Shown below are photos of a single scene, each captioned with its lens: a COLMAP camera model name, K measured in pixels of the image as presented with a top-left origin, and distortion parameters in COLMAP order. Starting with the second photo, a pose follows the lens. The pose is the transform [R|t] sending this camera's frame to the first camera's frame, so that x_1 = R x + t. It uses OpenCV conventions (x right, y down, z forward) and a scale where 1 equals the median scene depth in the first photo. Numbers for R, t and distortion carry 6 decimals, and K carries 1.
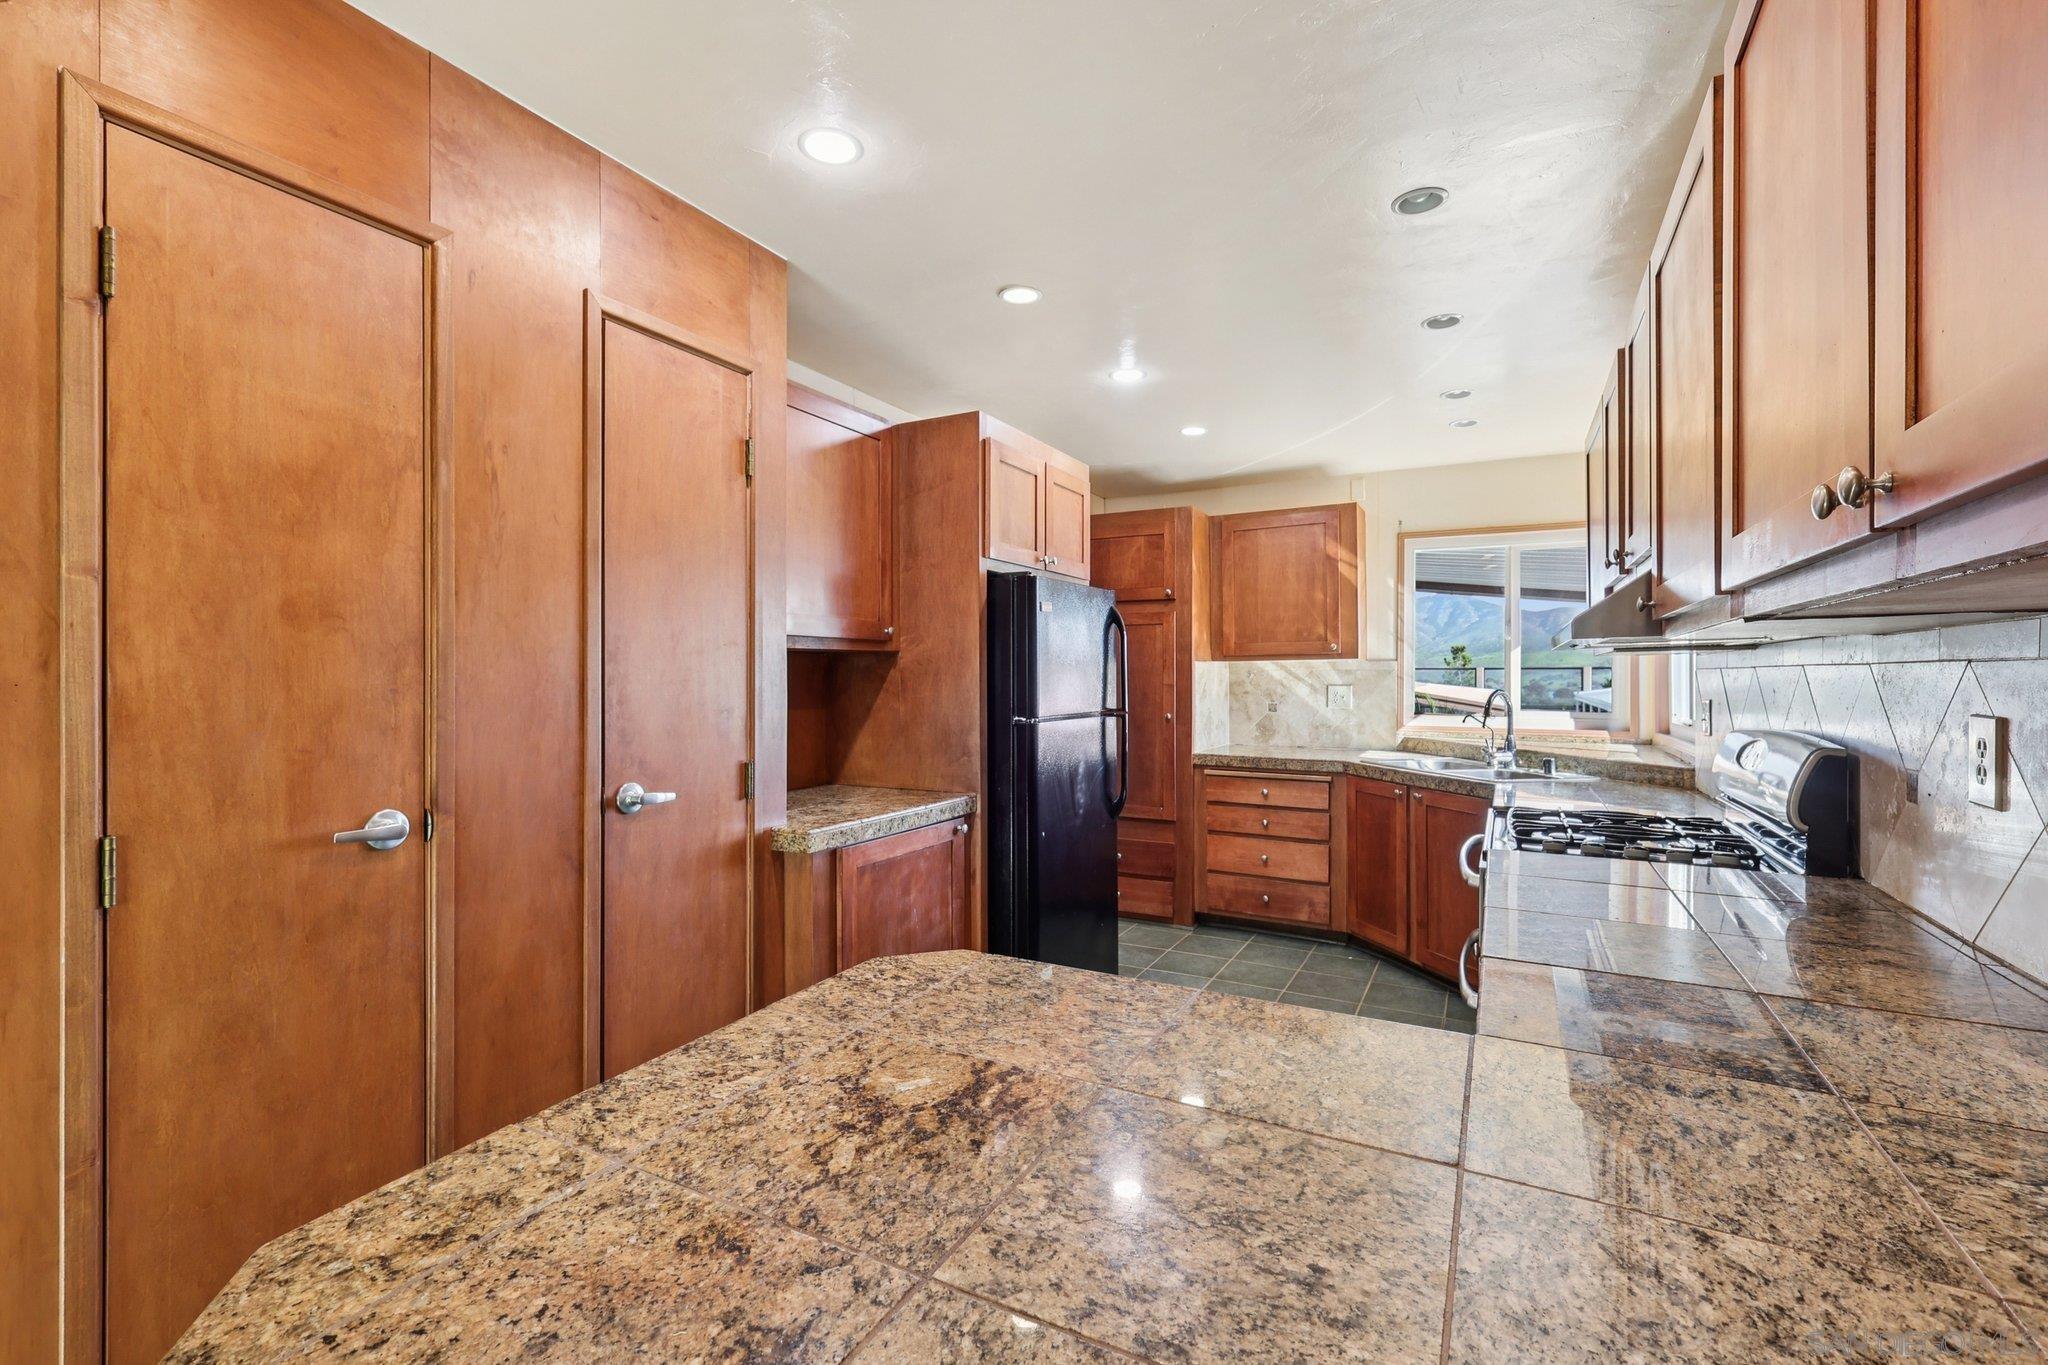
lens RADIAL K [[892.3, 0, 1027.3], [0, 892.3, 670.9], [0, 0, 1]] dist [0.001667, 0.000631]
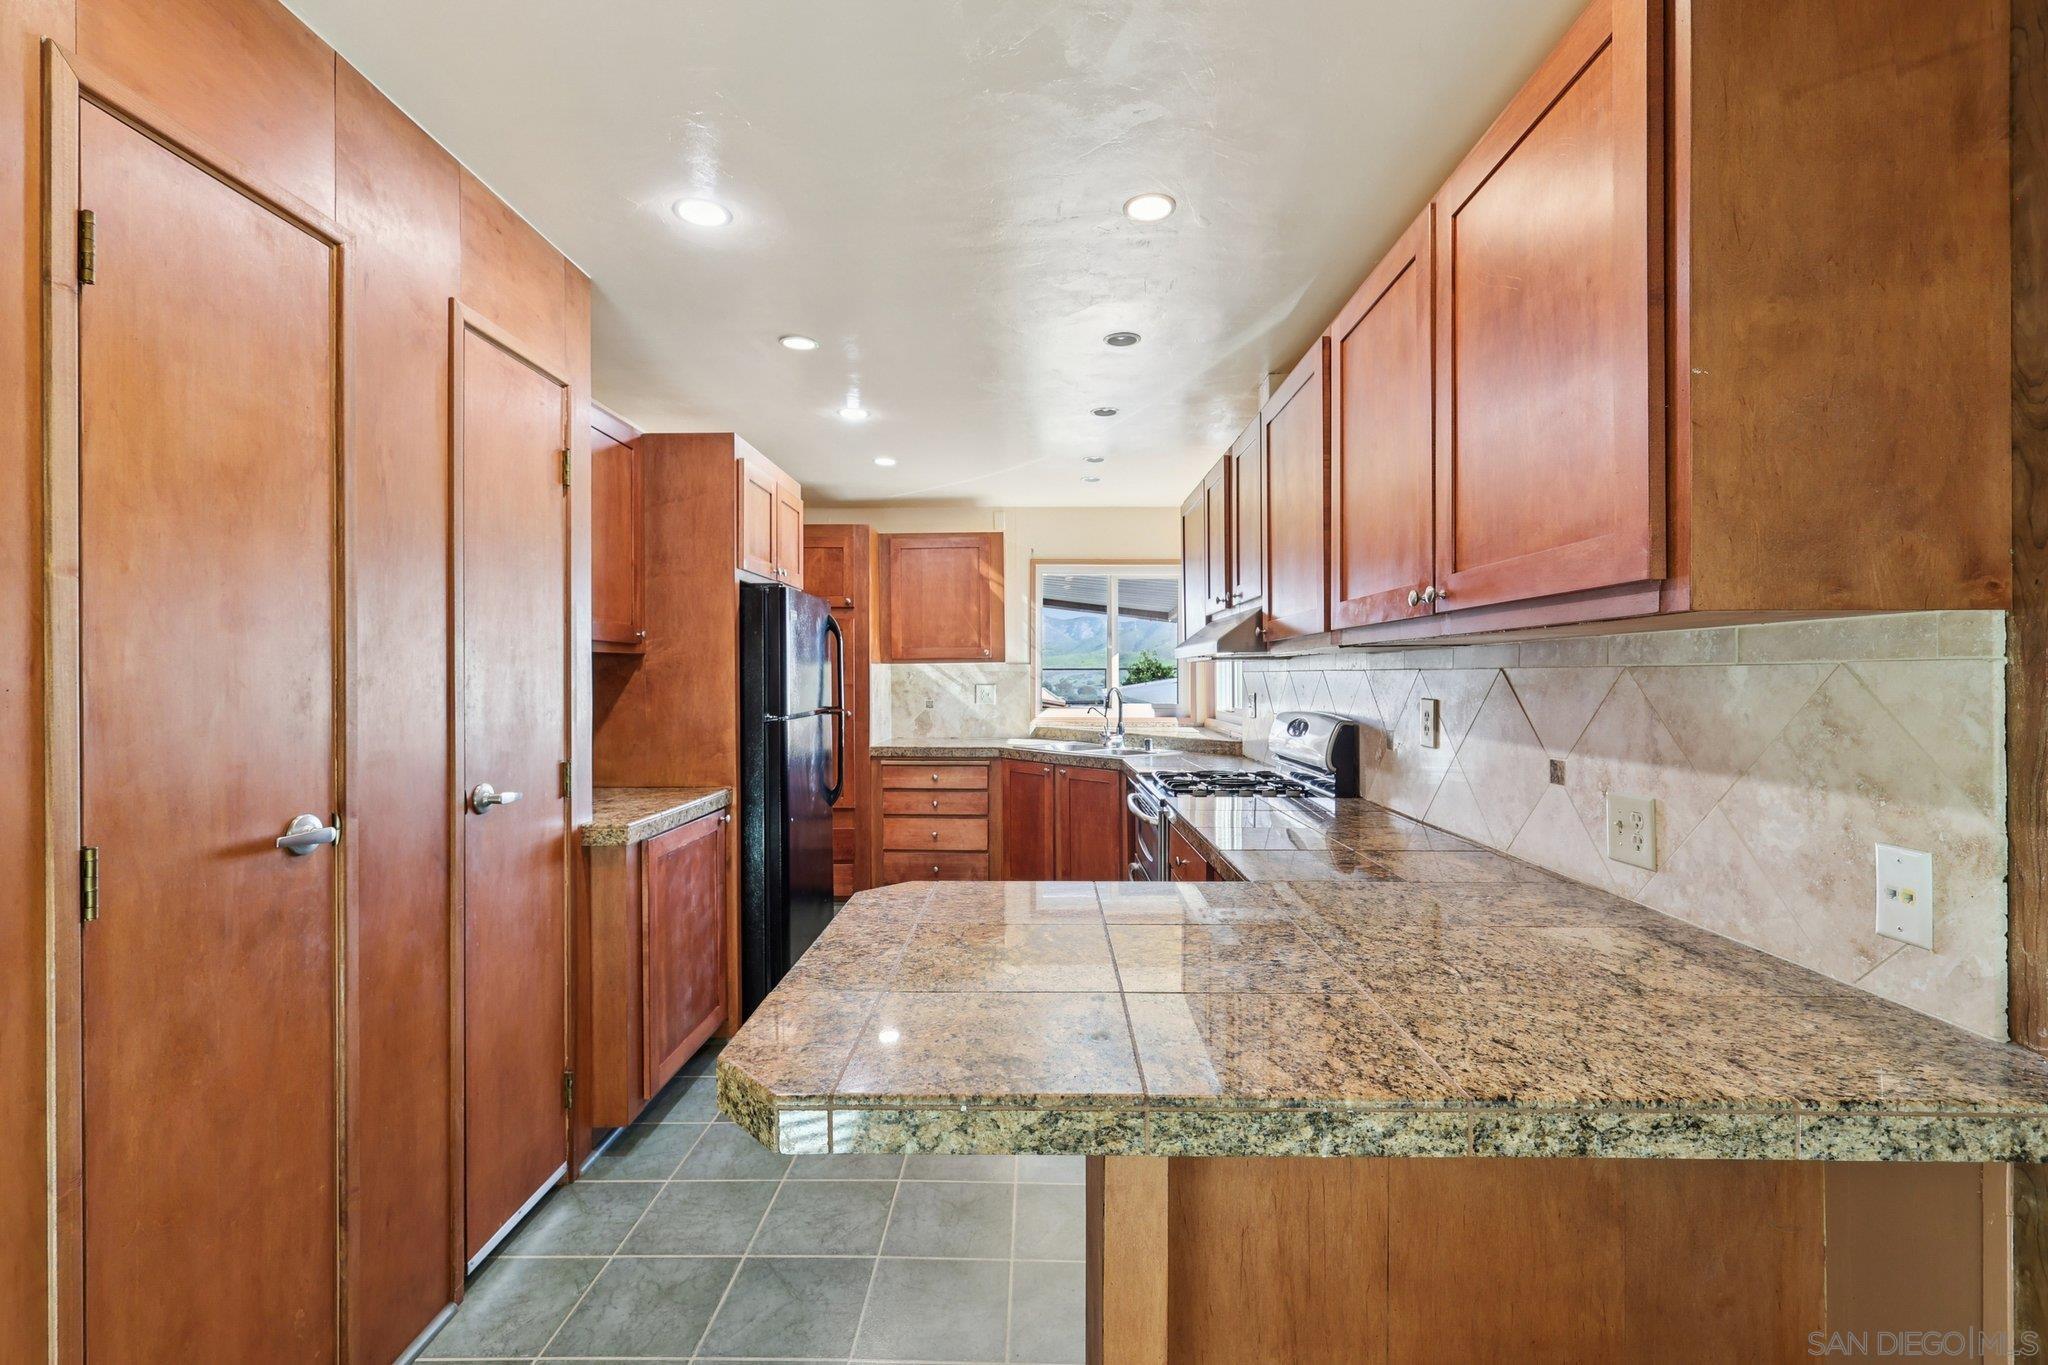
lens RADIAL K [[892.3, 0, 1015.4], [0, 892.3, 672.9], [0, 0, 1]] dist [0.001667, 0.000631]
pose [[0.895170, 0.000677, 0.445725, -0.221658], [-0.001486, 0.999998, 0.001464, -0.002006], [-0.445723, -0.001973, 0.895169, -0.116973]]
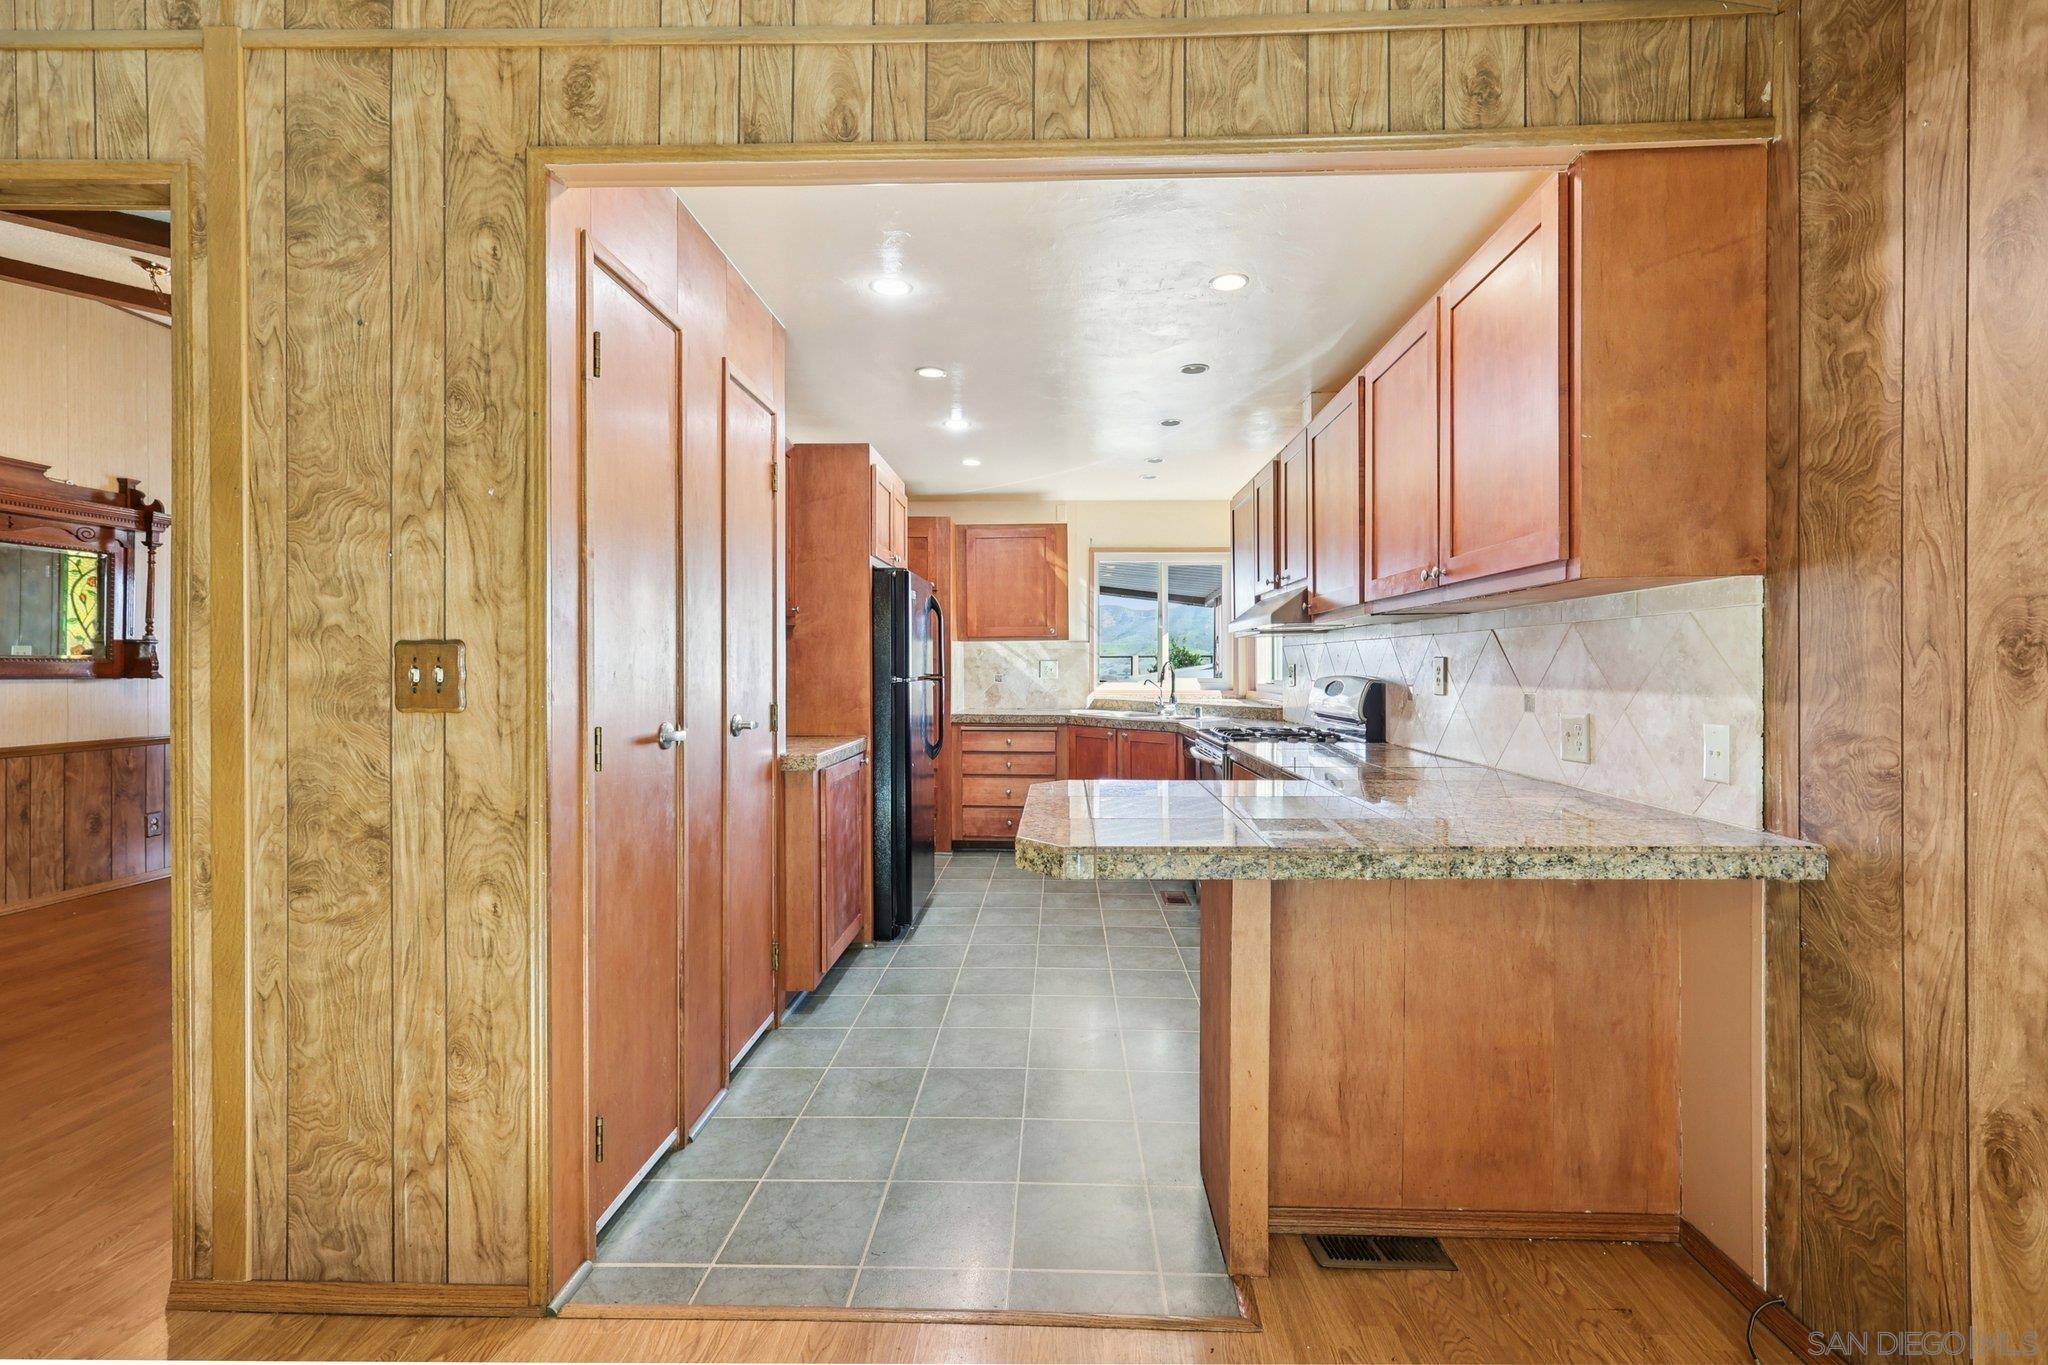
lens RADIAL K [[892.3, 0, 1039.3], [0, 892.3, 670.8], [0, 0, 1]] dist [0.001667, 0.000631]
pose [[0.894372, -0.002500, 0.447316, -0.399686], [-0.002785, 0.999934, 0.011158, 0.025971], [-0.447315, -0.011226, 0.894306, -0.274853]]
